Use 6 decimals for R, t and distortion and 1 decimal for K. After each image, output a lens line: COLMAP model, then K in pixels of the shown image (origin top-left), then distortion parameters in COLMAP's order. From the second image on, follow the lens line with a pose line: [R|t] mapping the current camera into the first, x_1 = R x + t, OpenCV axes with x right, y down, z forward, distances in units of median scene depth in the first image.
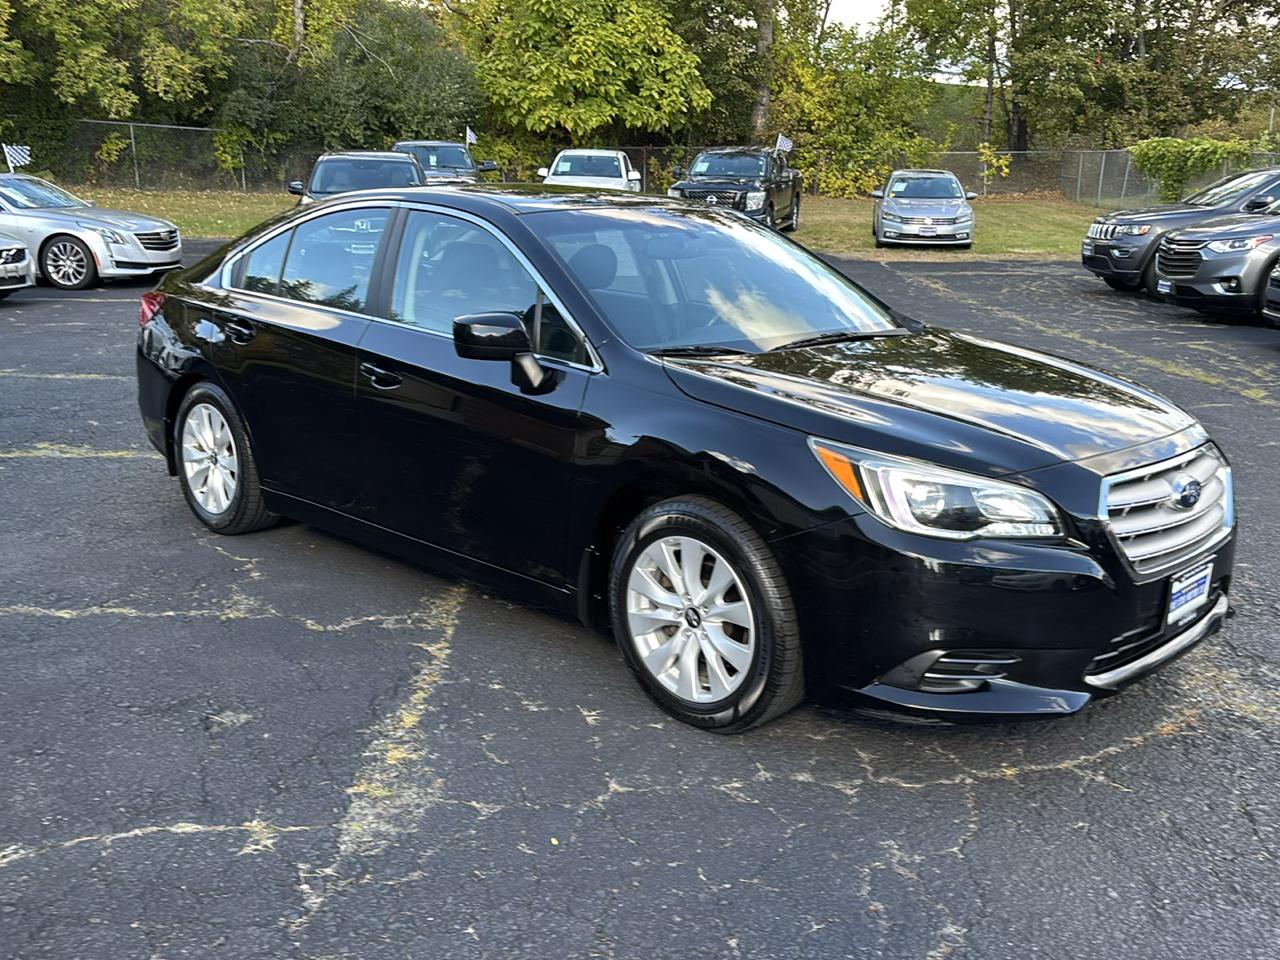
lens RADIAL K [[1248.8, 0, 640.0], [0, 1248.8, 480.0], [0, 0, 1]] dist [0.023388, 0.002437]
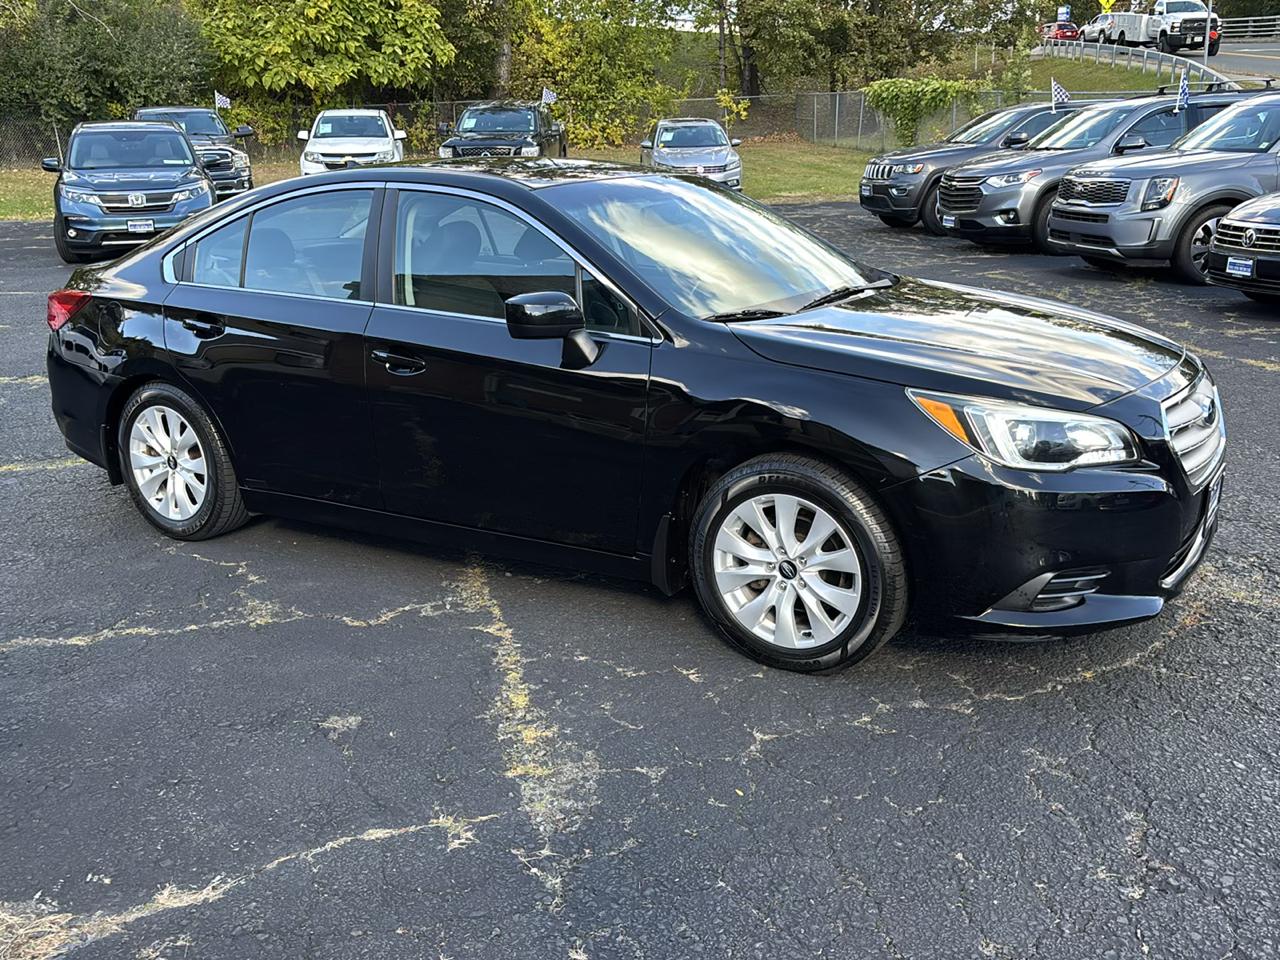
lens RADIAL K [[1248.8, 0, 640.0], [0, 1248.8, 480.0], [0, 0, 1]] dist [0.023388, 0.002437]
pose [[0.975703, -0.096239, 0.196827, -0.070444], [0.089049, 0.995007, 0.045080, -0.005938], [-0.200183, -0.026457, 0.979401, -0.001315]]
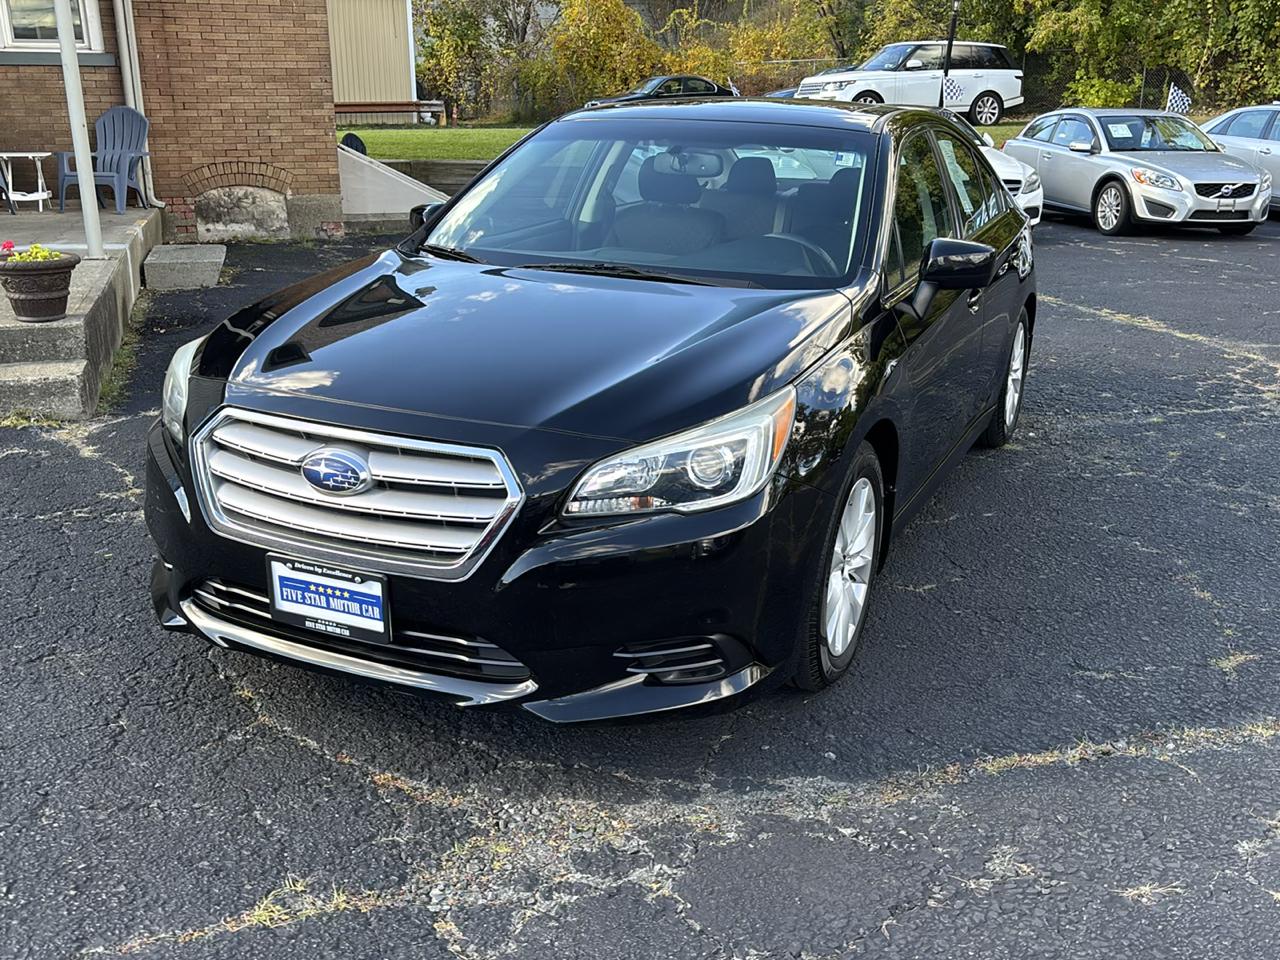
lens RADIAL K [[1250.3, 0, 640.0], [0, 1250.3, 480.0], [0, 0, 1]] dist [-0.016896, 0.091747]
pose [[0.343152, 0.274050, -0.898412, 0.298953], [-0.234496, 0.951198, 0.200585, -0.047529], [0.909537, 0.141843, 0.390669, 0.210103]]
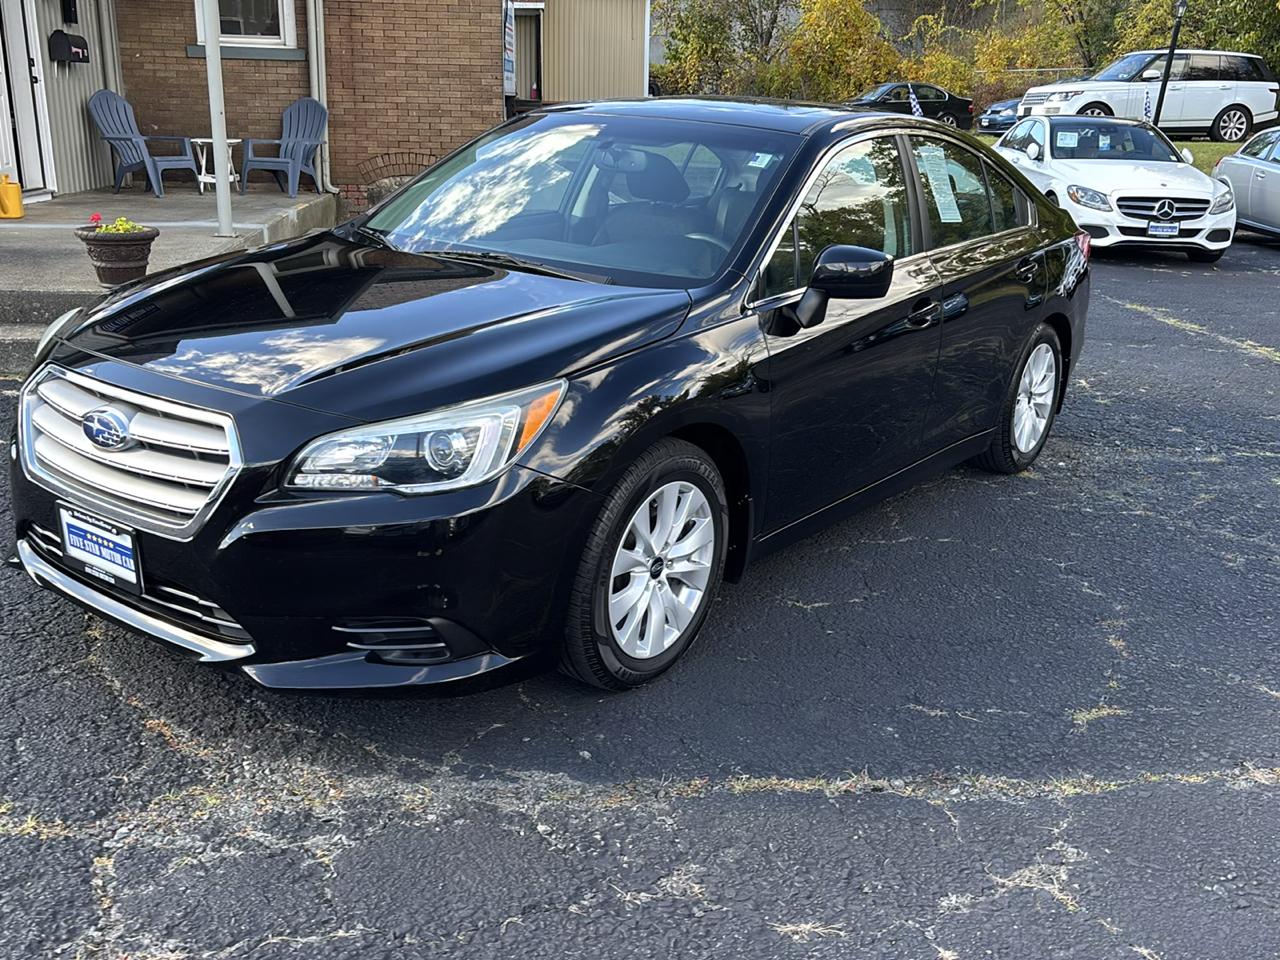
lens RADIAL K [[1250.3, 0, 640.0], [0, 1250.3, 480.0], [0, 0, 1]] dist [-0.016896, 0.091747]
pose [[0.145500, 0.291076, -0.945571, 0.318942], [-0.270492, 0.931032, 0.244979, -0.065250], [0.951664, 0.220125, 0.214198, 0.283235]]
